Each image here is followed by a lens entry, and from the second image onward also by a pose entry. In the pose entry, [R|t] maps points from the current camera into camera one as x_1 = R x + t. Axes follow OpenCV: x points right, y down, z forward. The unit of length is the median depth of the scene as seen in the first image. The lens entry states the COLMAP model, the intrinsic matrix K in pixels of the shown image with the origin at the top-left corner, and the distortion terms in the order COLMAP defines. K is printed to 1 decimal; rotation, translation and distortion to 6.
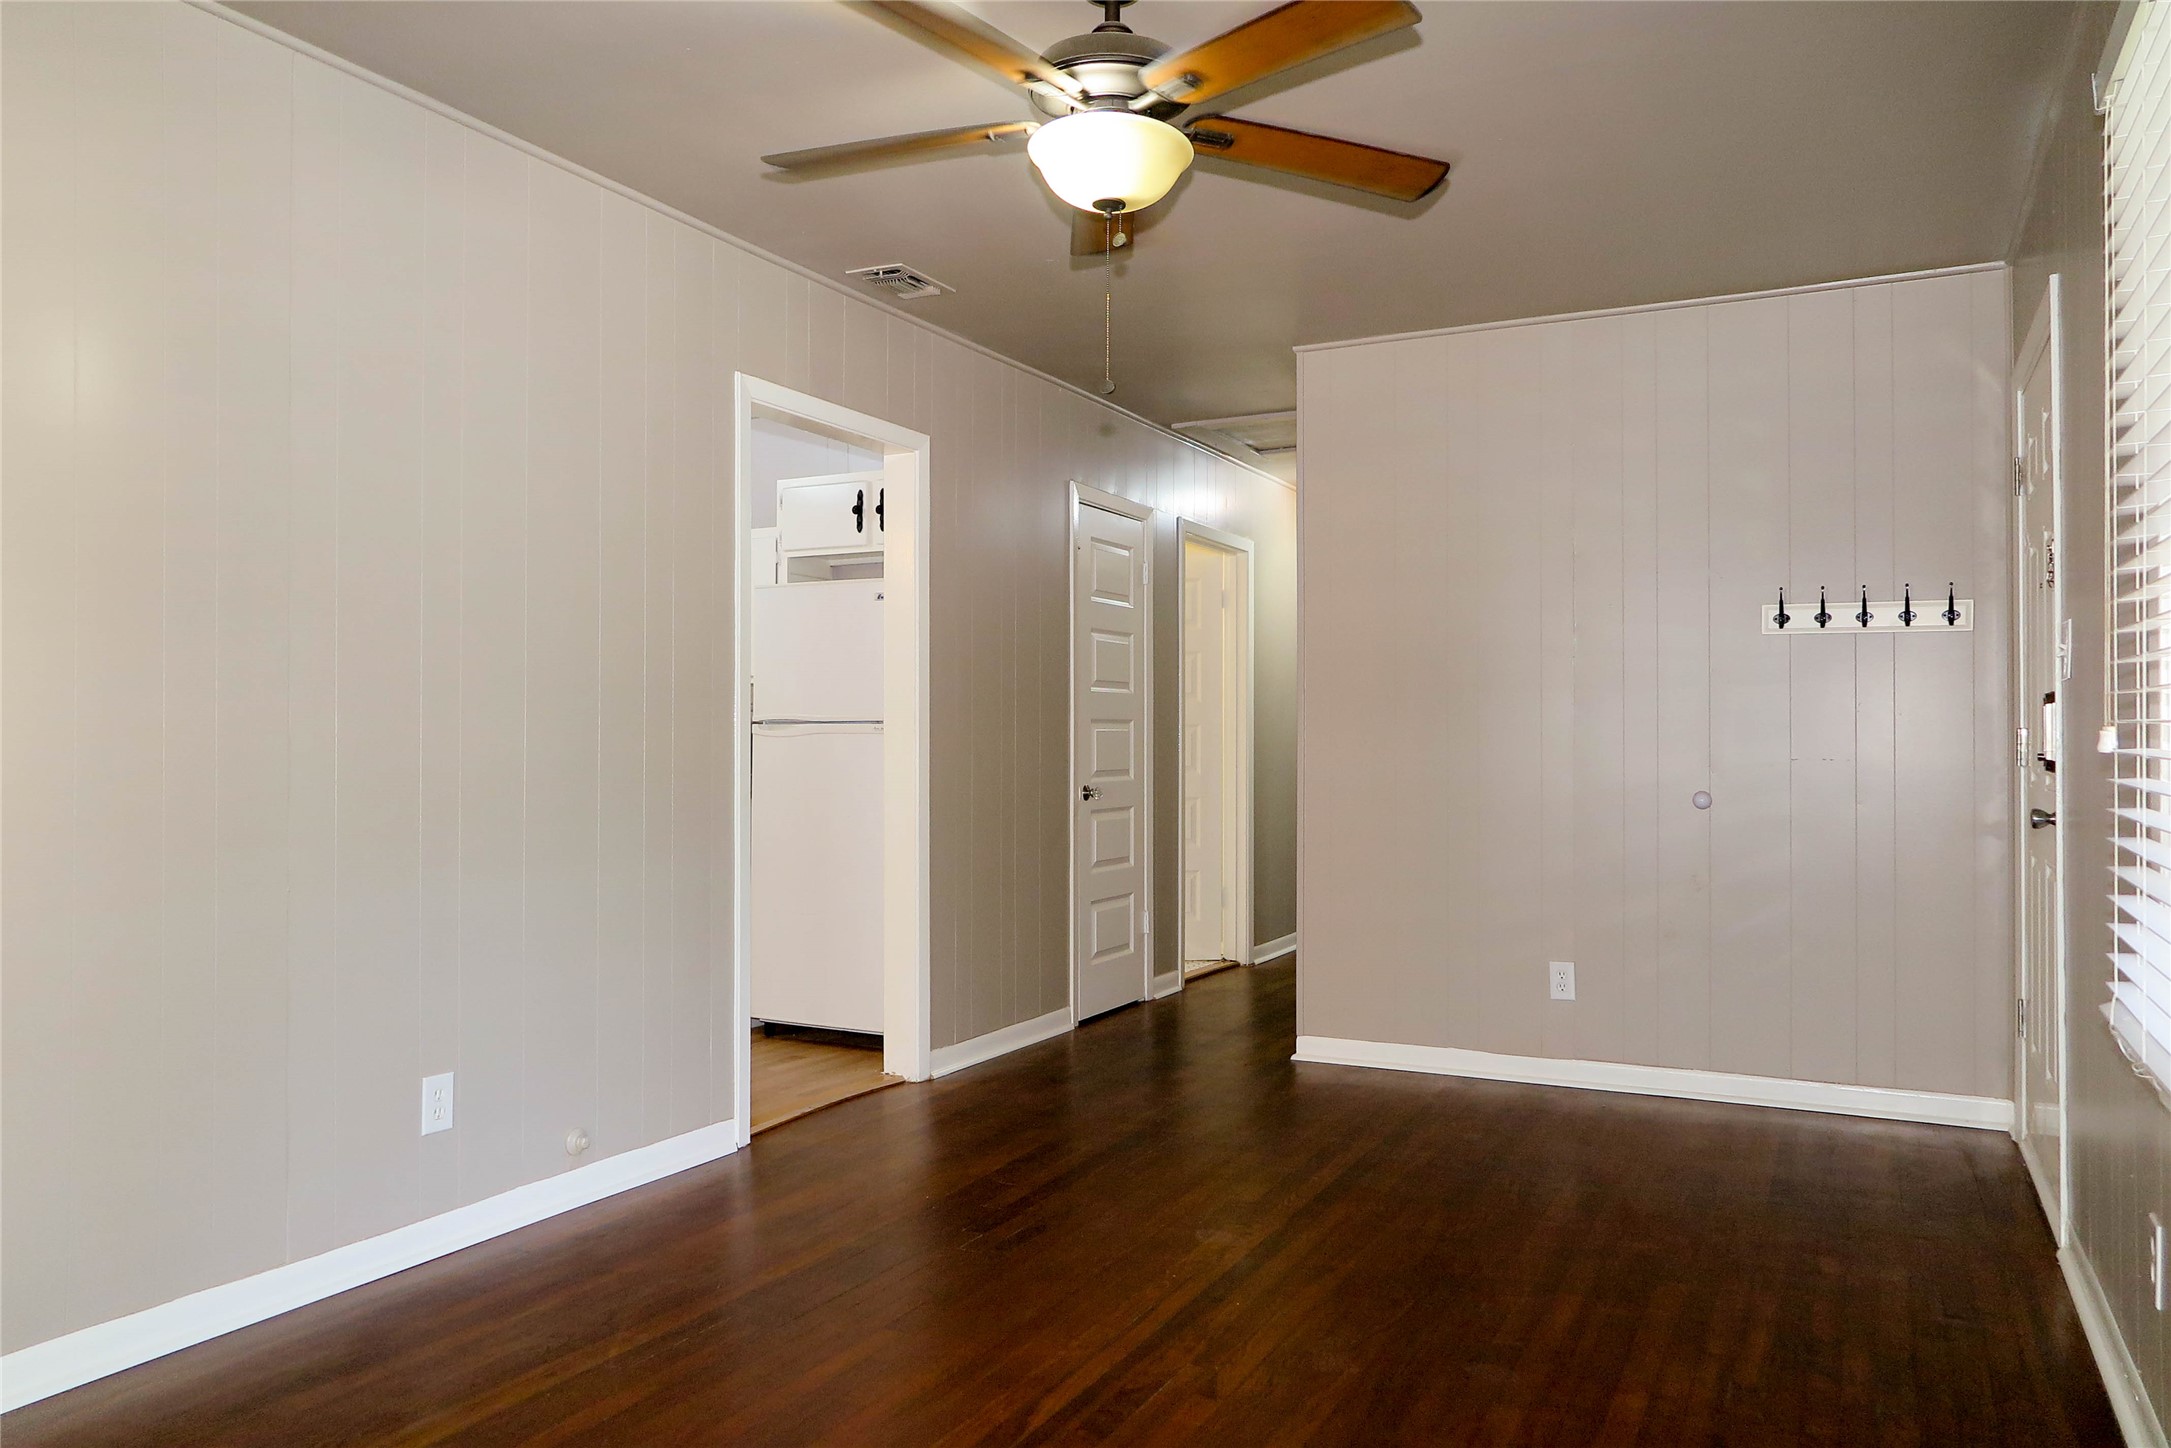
lens RADIAL K [[1505.1, 0, 1085.5], [0, 1505.1, 724.0], [0, 0, 1]] dist [-0.004438, -0.003016]
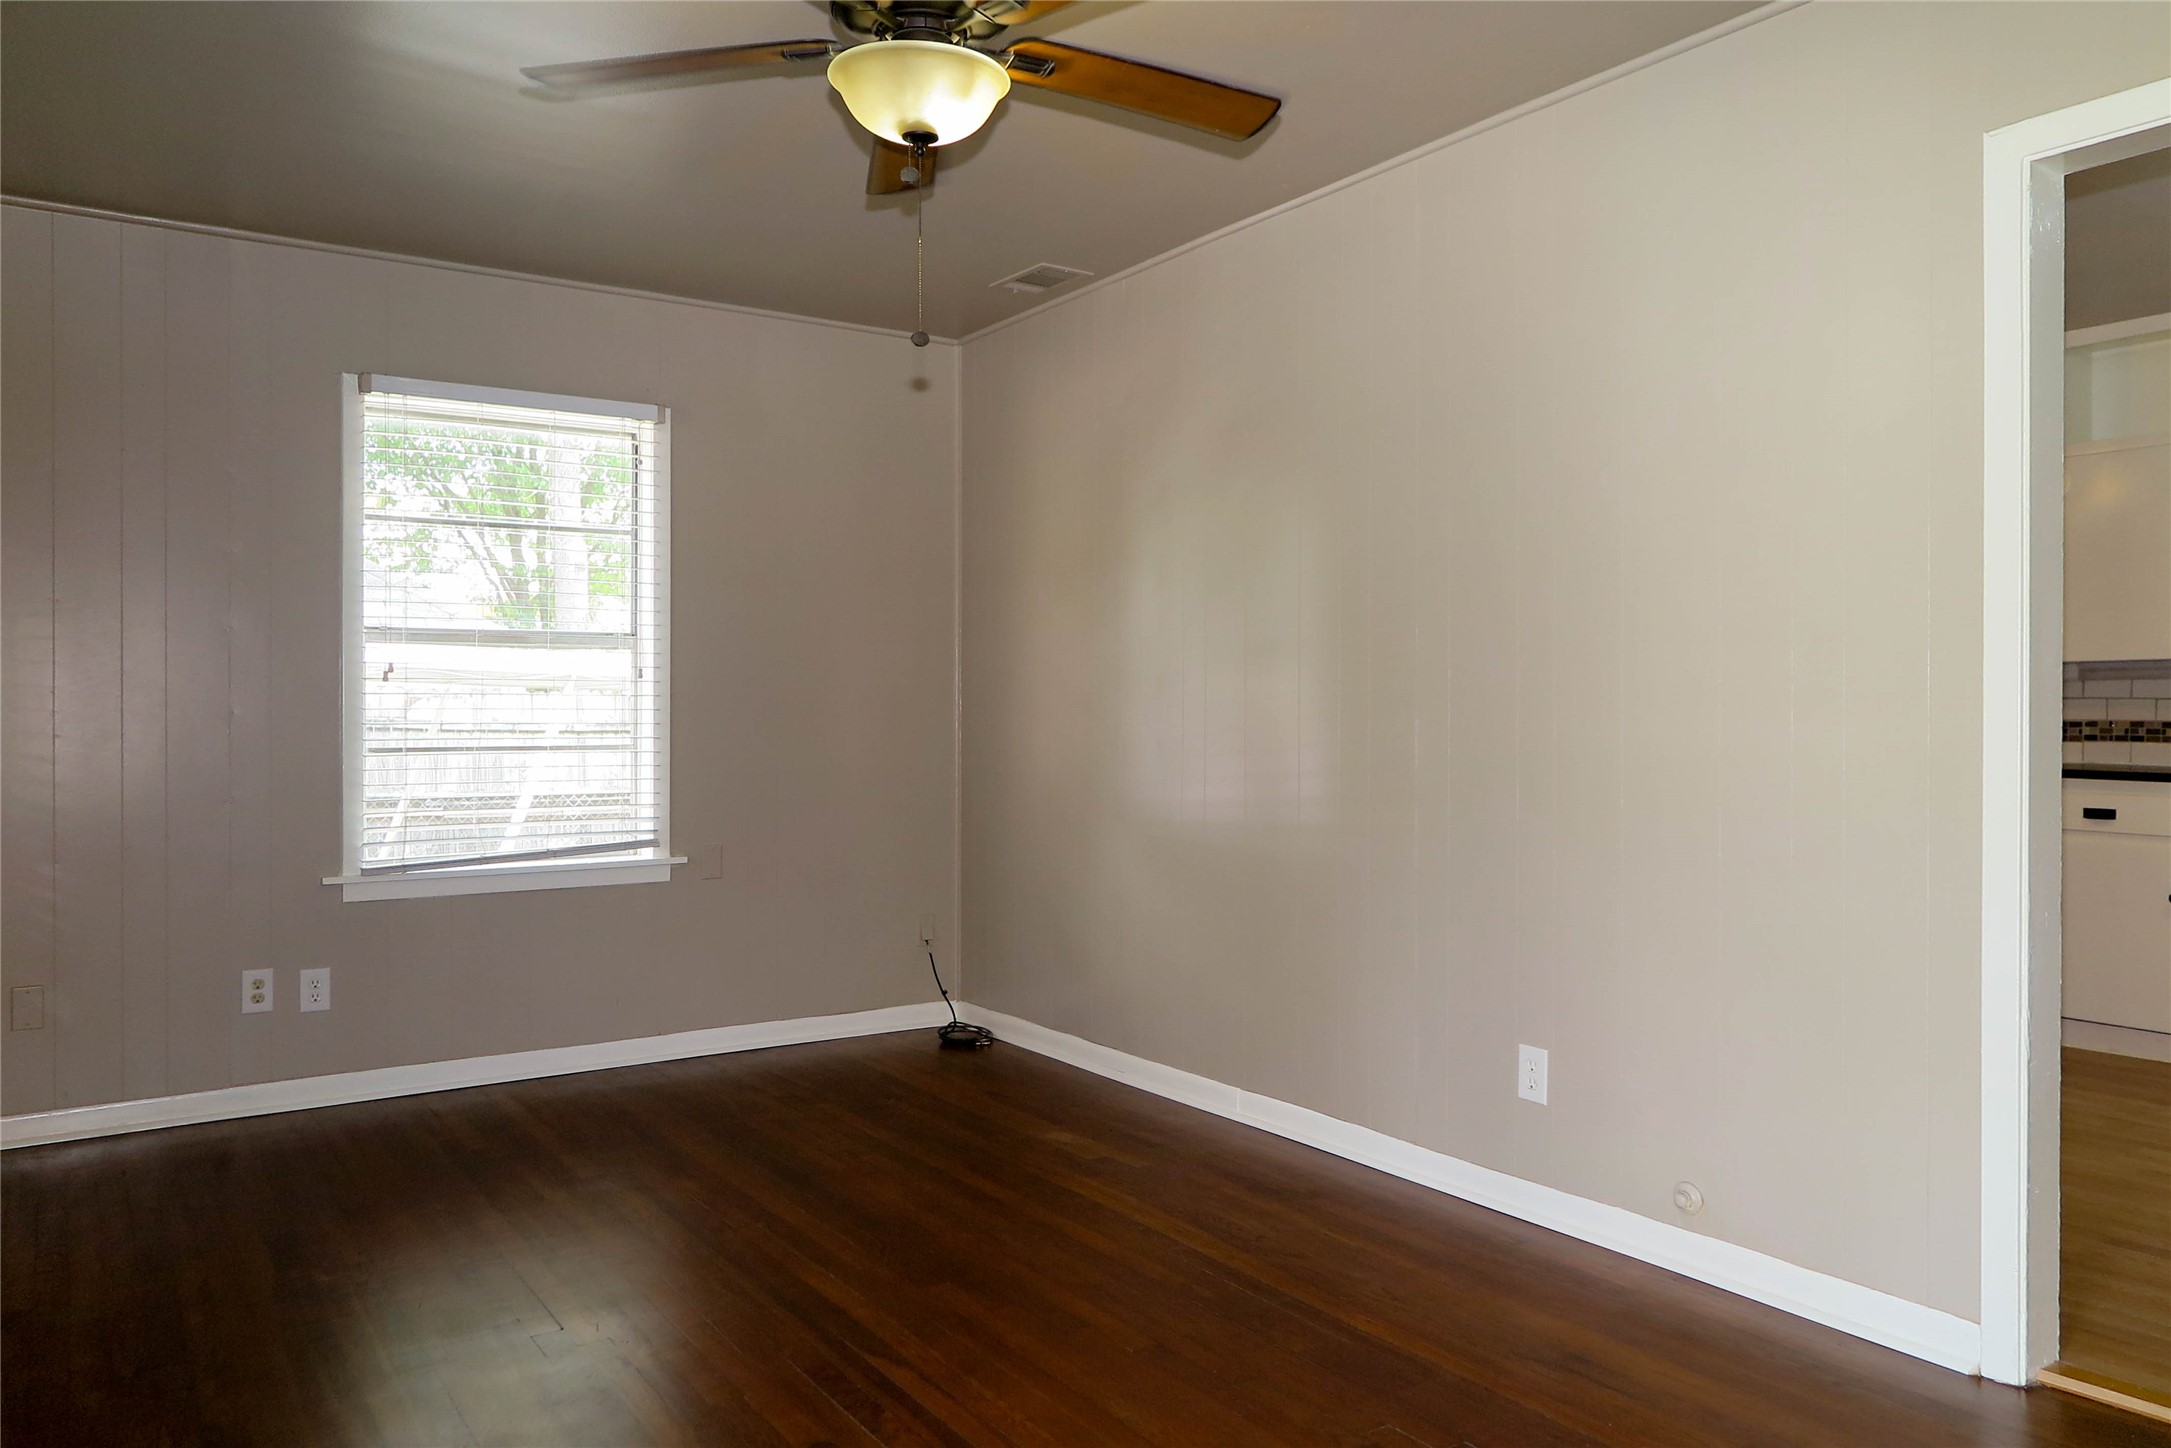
lens RADIAL K [[1505.1, 0, 1085.5], [0, 1505.1, 724.0], [0, 0, 1]] dist [-0.004438, -0.003016]
pose [[-0.472623, 0.003946, -0.881256, 0.755330], [0.009318, 0.999956, -0.000520, 0.012405], [0.881215, -0.008457, -0.472639, 1.480816]]
